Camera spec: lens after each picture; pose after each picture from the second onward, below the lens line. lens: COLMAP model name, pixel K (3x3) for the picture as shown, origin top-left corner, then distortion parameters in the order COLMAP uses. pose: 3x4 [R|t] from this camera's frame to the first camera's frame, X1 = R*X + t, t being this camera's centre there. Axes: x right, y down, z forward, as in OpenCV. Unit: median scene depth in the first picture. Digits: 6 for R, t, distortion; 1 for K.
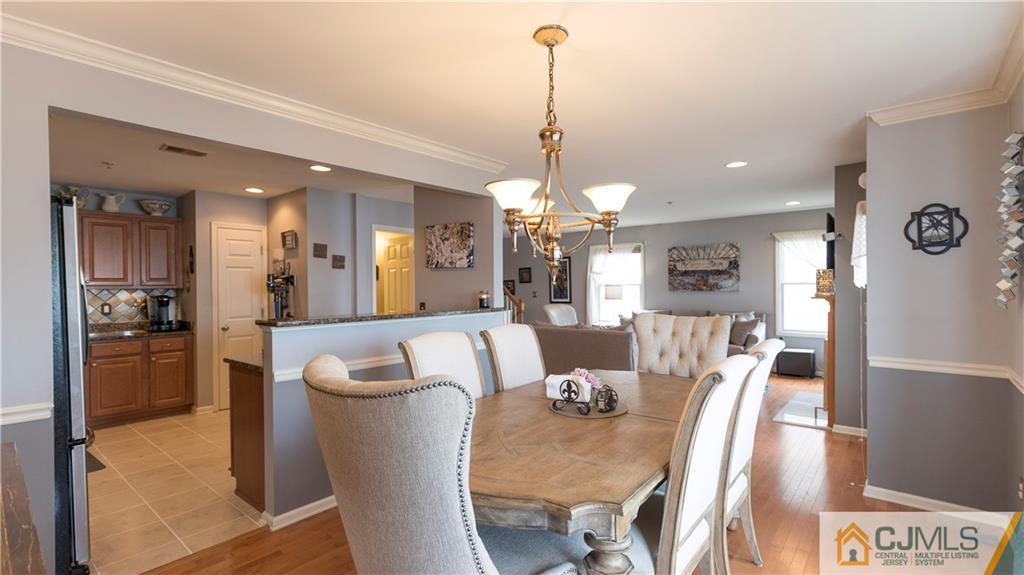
lens RADIAL K [[464.9, 0, 508.5], [0, 464.9, 286.9], [0, 0, 1]] dist [0.000186, -0.000689]
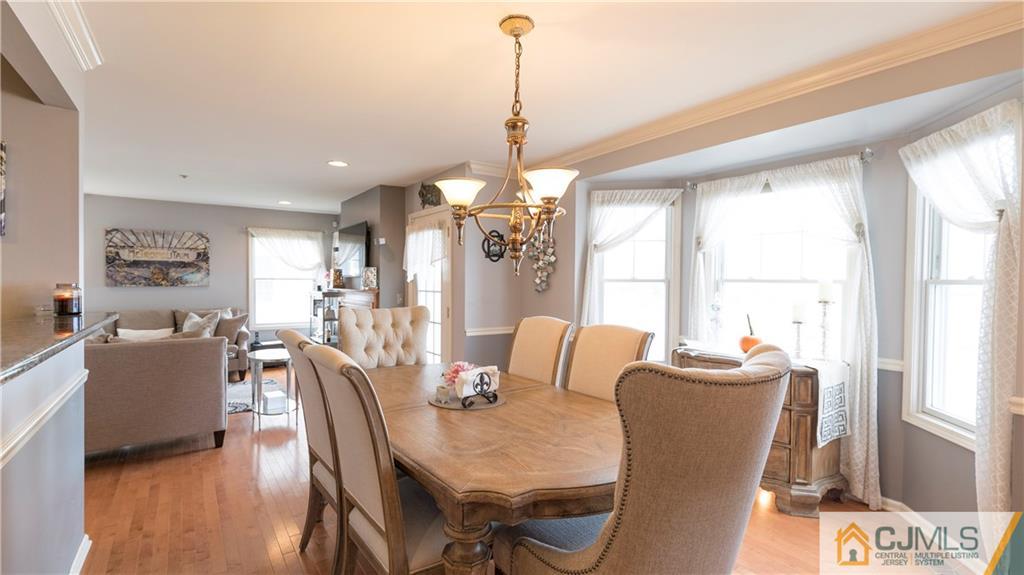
lens RADIAL K [[464.9, 0, 506.3], [0, 464.9, 289.4], [0, 0, 1]] dist [0.000186, -0.000689]
pose [[0.256305, -0.007319, 0.966568, -0.234658], [-0.004551, 0.999951, 0.008778, 0.004282], [-0.966585, -0.006649, 0.256259, 0.202947]]
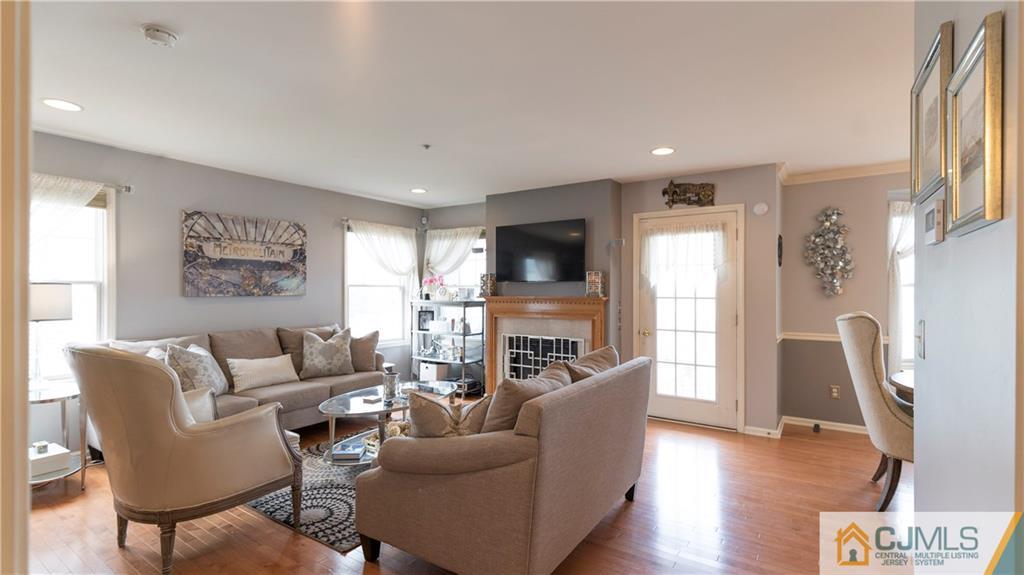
lens RADIAL K [[464.9, 0, 510.6], [0, 464.9, 286.8], [0, 0, 1]] dist [0.000186, -0.000689]
pose [[-0.102517, 0.014737, 0.994622, -0.206810], [0.002840, 0.999891, -0.014522, 0.006776], [-0.994727, 0.001336, -0.102548, 0.770067]]
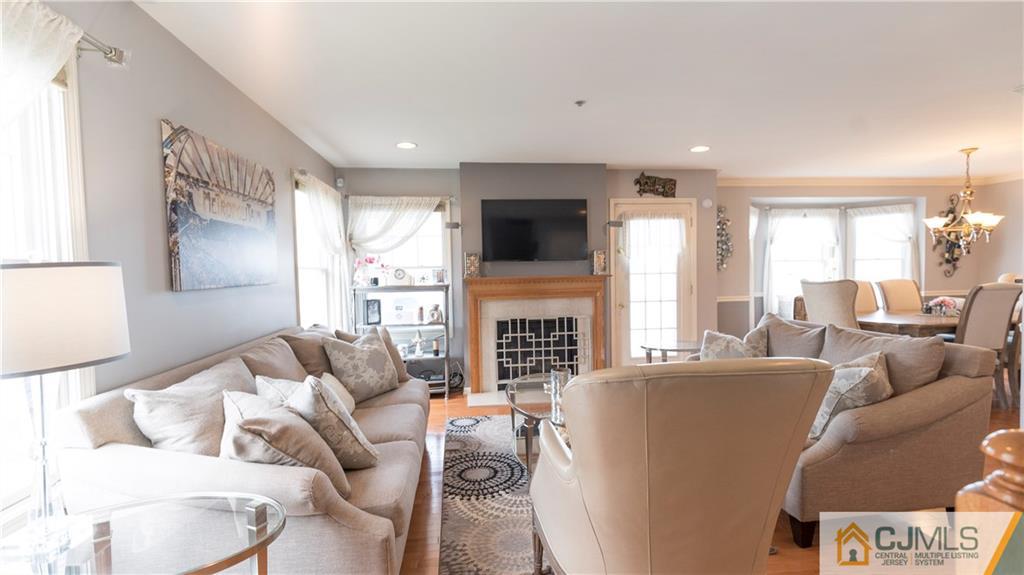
lens RADIAL K [[464.9, 0, 508.5], [0, 464.9, 284.7], [0, 0, 1]] dist [0.000186, -0.000689]
pose [[-0.719690, -0.001178, 0.694295, 0.037105], [0.027440, 0.999169, 0.030139, 0.002499], [-0.693753, 0.040742, -0.719059, 1.159292]]
